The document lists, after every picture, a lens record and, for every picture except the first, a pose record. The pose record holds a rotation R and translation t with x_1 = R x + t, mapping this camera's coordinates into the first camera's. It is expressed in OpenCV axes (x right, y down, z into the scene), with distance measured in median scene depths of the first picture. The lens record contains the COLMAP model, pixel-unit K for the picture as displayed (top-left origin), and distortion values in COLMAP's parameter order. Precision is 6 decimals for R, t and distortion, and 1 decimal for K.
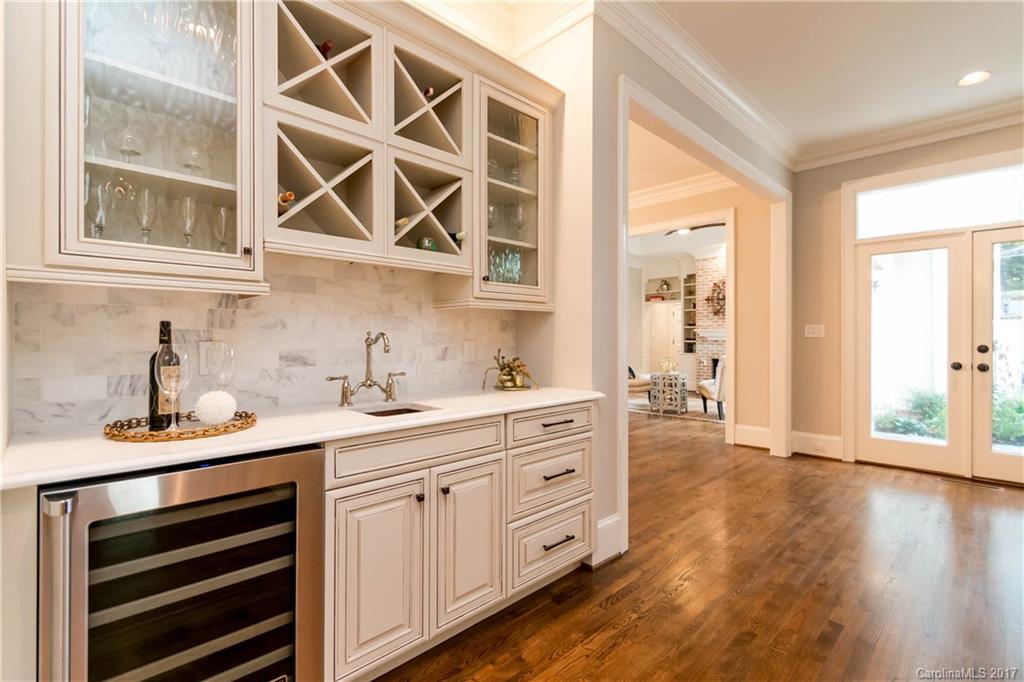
lens RADIAL K [[476.3, 0, 511.5], [0, 476.3, 337.7], [0, 0, 1]] dist [-0.002447, -0.000857]
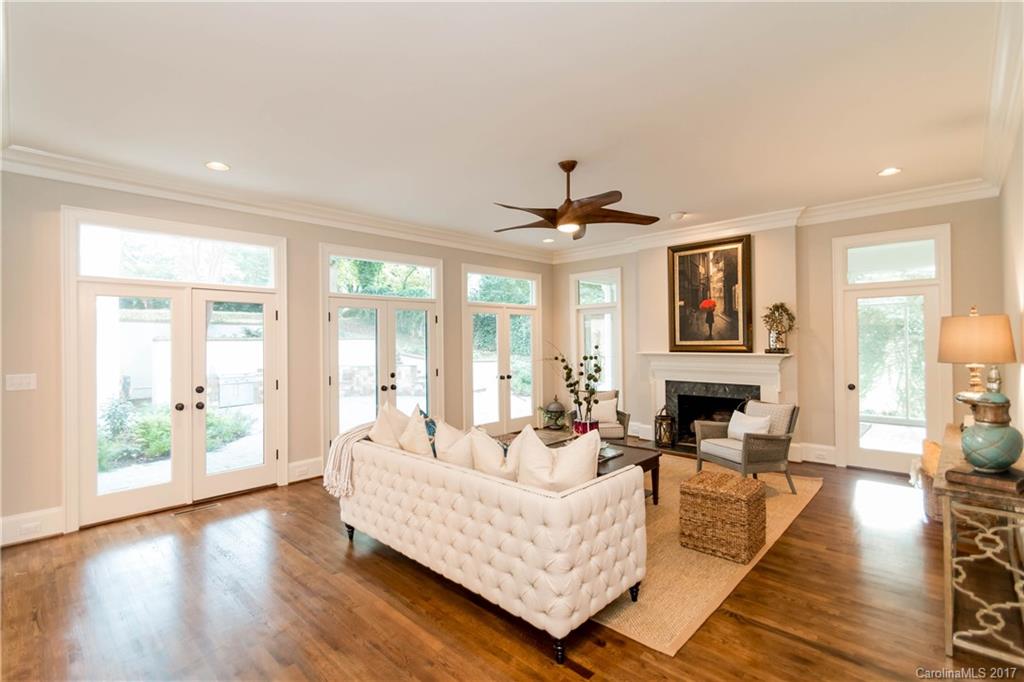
lens RADIAL K [[476.3, 0, 514.7], [0, 476.3, 336.8], [0, 0, 1]] dist [-0.002447, -0.000857]
pose [[-0.057712, 0.005403, 0.998319, -0.195271], [0.010040, 0.999938, -0.004832, -0.080973], [-0.998283, 0.009744, -0.057763, 0.250874]]
